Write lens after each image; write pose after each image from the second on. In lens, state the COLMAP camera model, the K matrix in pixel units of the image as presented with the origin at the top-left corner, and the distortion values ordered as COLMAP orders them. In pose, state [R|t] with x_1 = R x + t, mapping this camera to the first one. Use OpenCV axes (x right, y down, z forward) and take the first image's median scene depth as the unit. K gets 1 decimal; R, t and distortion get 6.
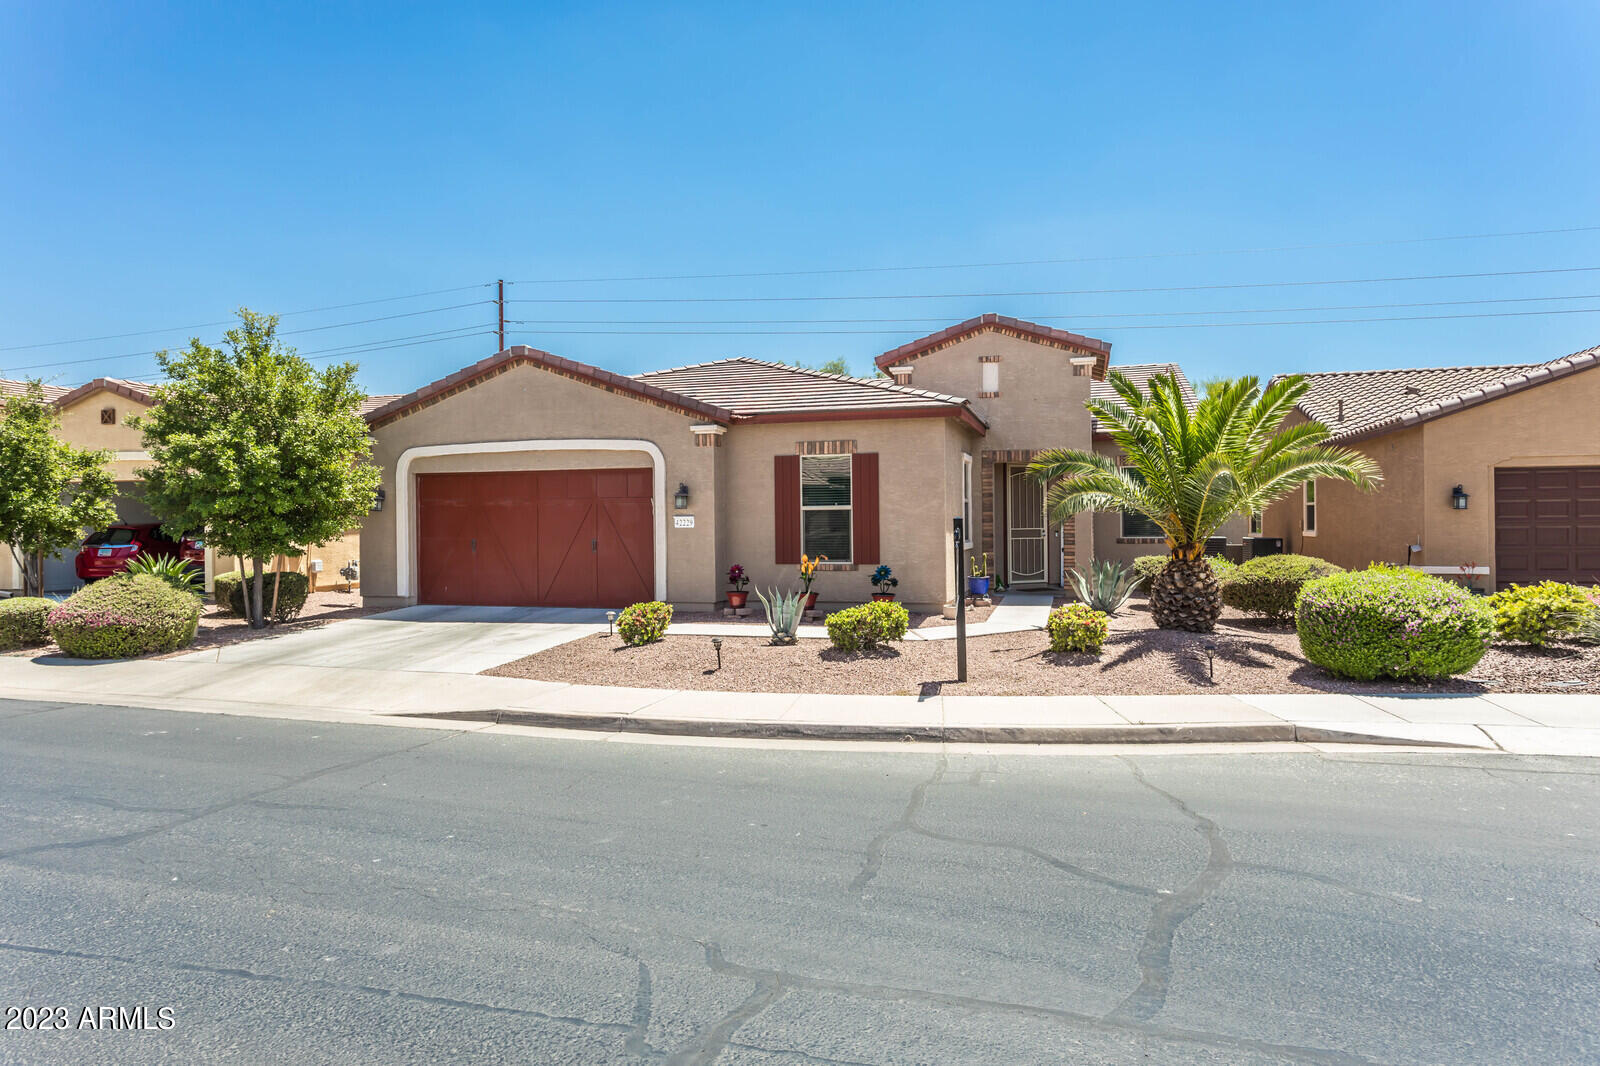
lens RADIAL K [[937.2, 0, 800.0], [0, 937.2, 533.0], [0, 0, 1]] dist [-0.033879, -0.000244]
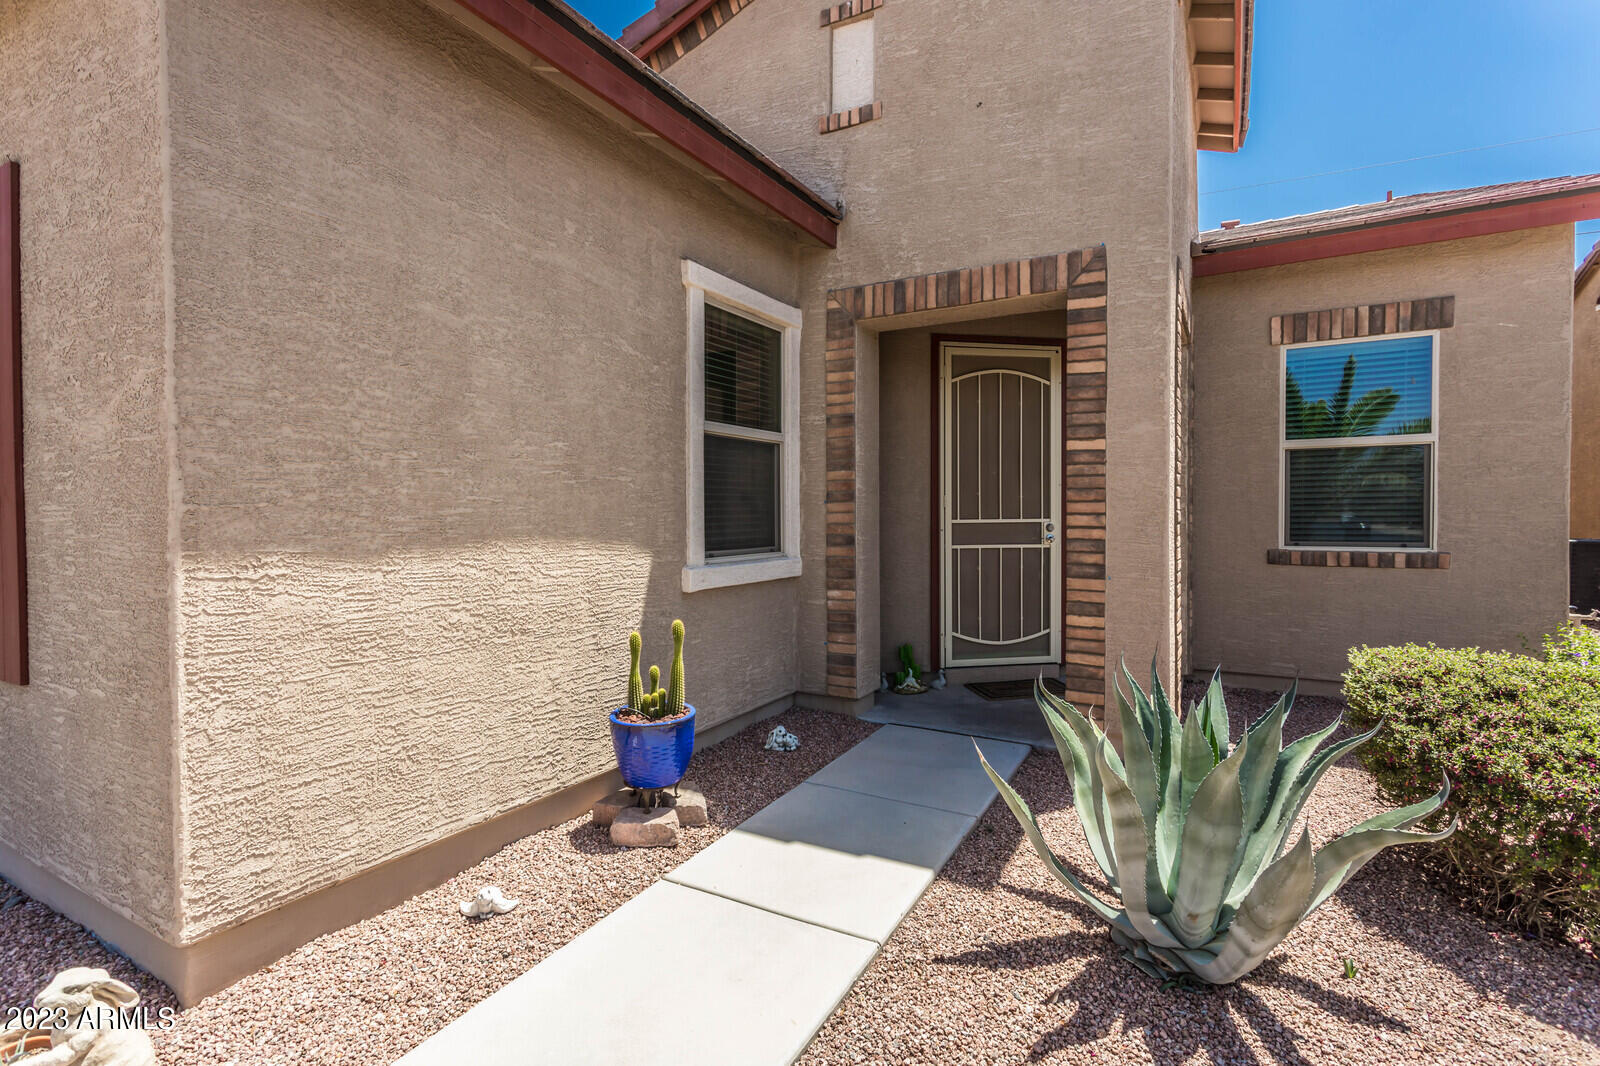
lens RADIAL K [[756.1, 0, 801.5], [0, 756.1, 524.1], [0, 0, 1]] dist [0.003764, -0.000280]
pose [[0.974889, 0.010454, -0.222447, 0.247737], [-0.008450, 0.999915, 0.009959, -0.005790], [0.222532, -0.007829, 0.974894, 0.730796]]
